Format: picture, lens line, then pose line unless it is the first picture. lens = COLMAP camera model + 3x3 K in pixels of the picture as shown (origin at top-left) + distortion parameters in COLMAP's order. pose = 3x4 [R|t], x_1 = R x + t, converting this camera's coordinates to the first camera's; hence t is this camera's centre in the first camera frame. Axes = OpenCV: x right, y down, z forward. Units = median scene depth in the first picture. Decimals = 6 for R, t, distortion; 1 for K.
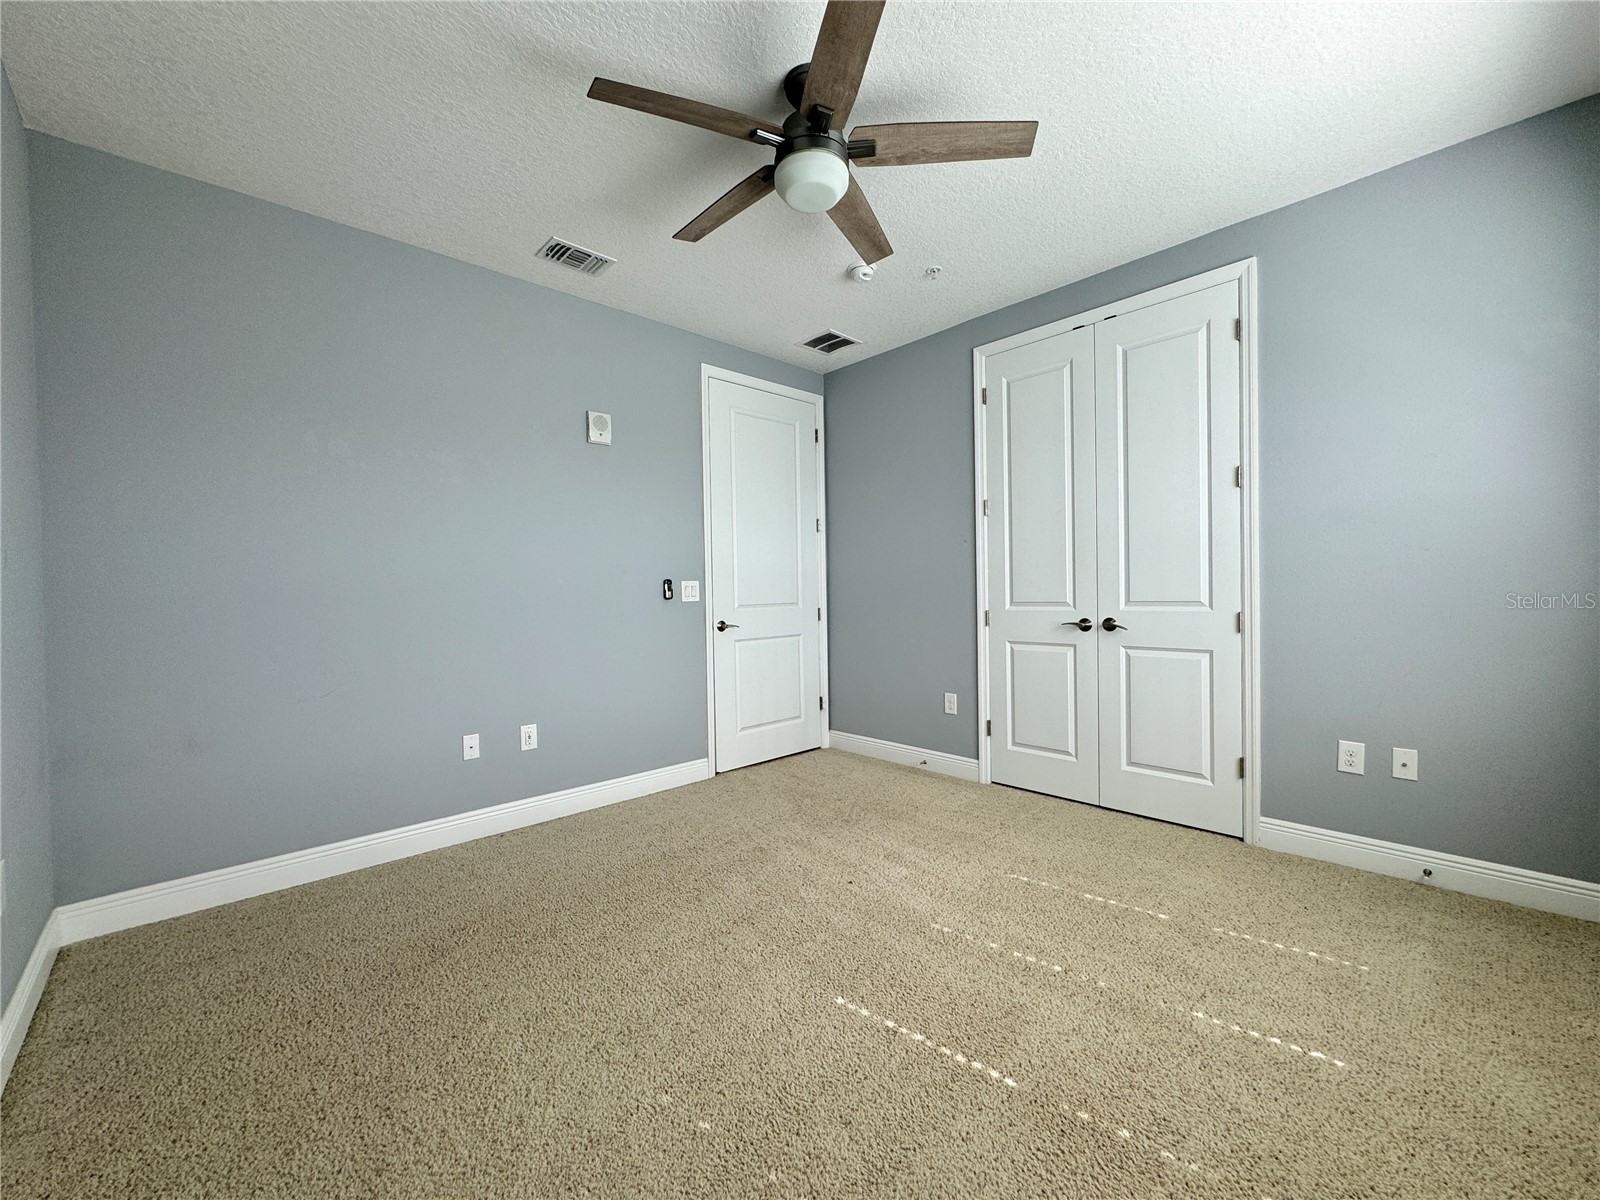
lens RADIAL K [[649.6, 0, 794.7], [0, 649.6, 589.4], [0, 0, 1]] dist [-0.001451, -0.000079]
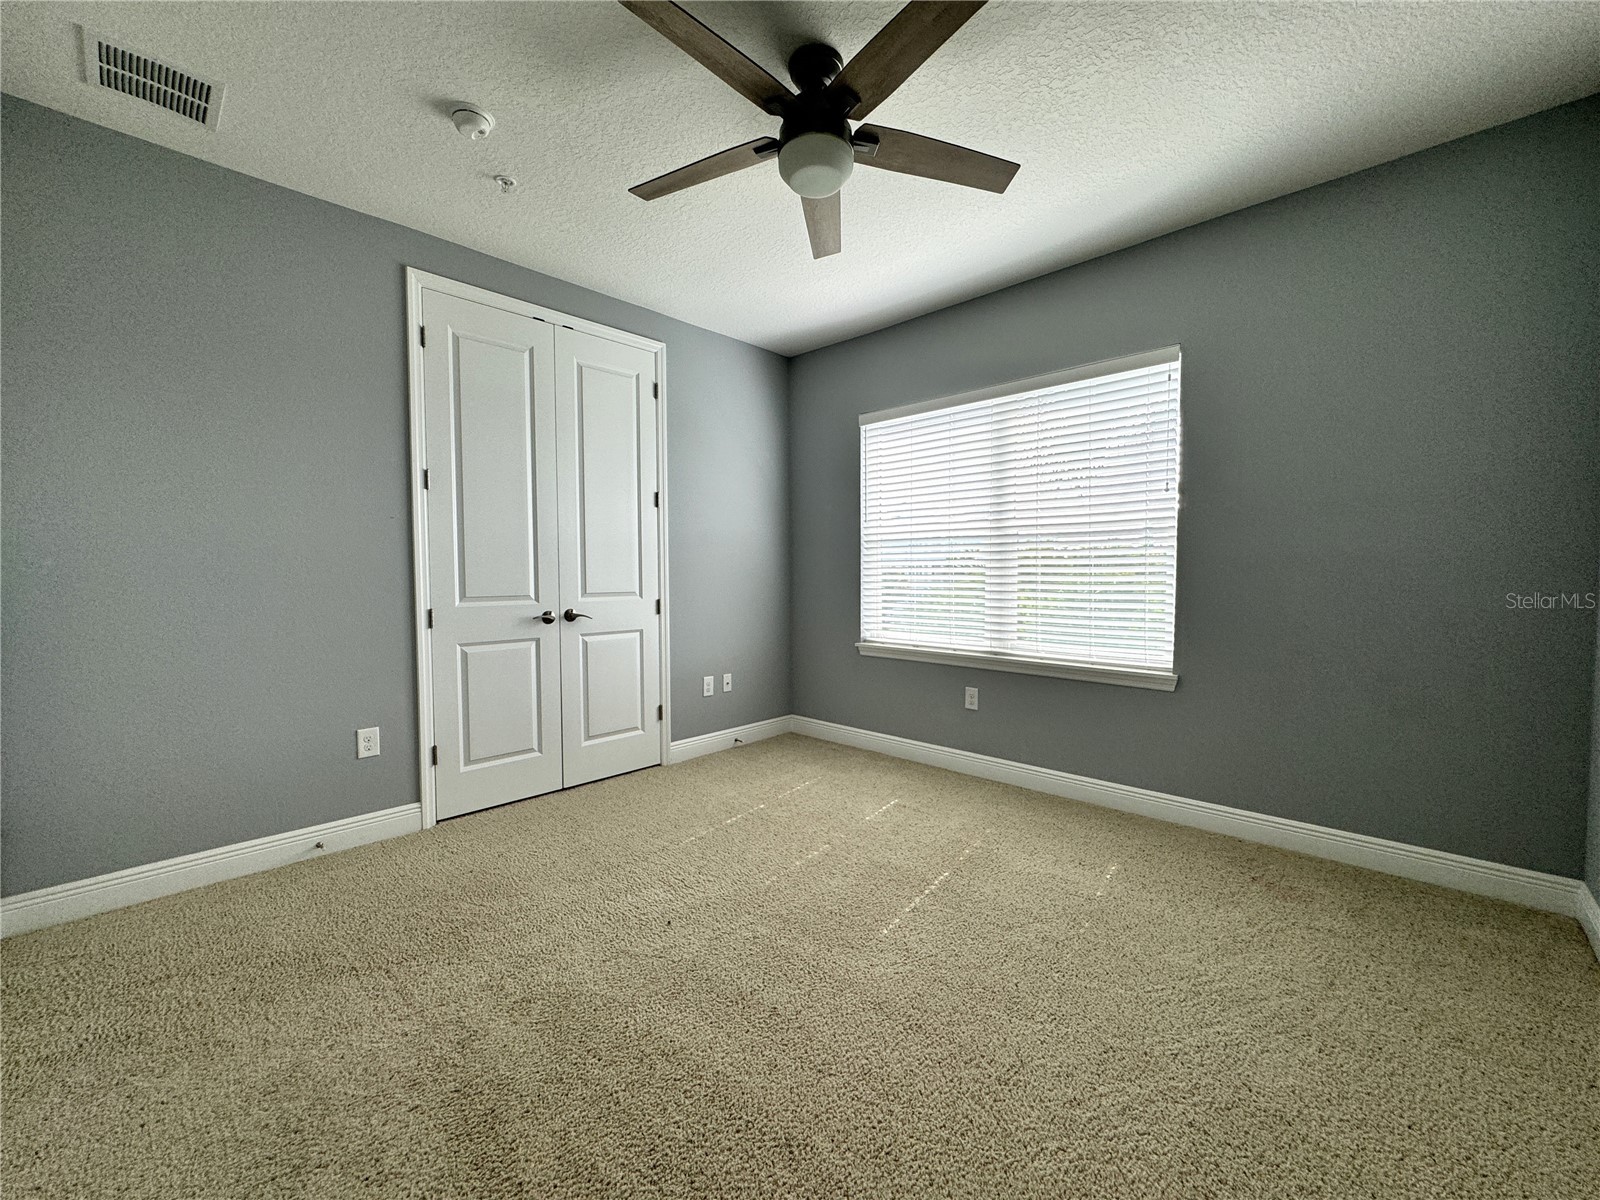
lens RADIAL K [[649.5, 0, 783.6], [0, 649.5, 600.1], [0, 0, 1]] dist [-0.003723, -0.000164]
pose [[-0.049562, -0.014779, 0.998662, -0.594033], [0.014563, 0.999774, 0.015518, 0.017198], [-0.998665, 0.015312, -0.049335, 0.694777]]
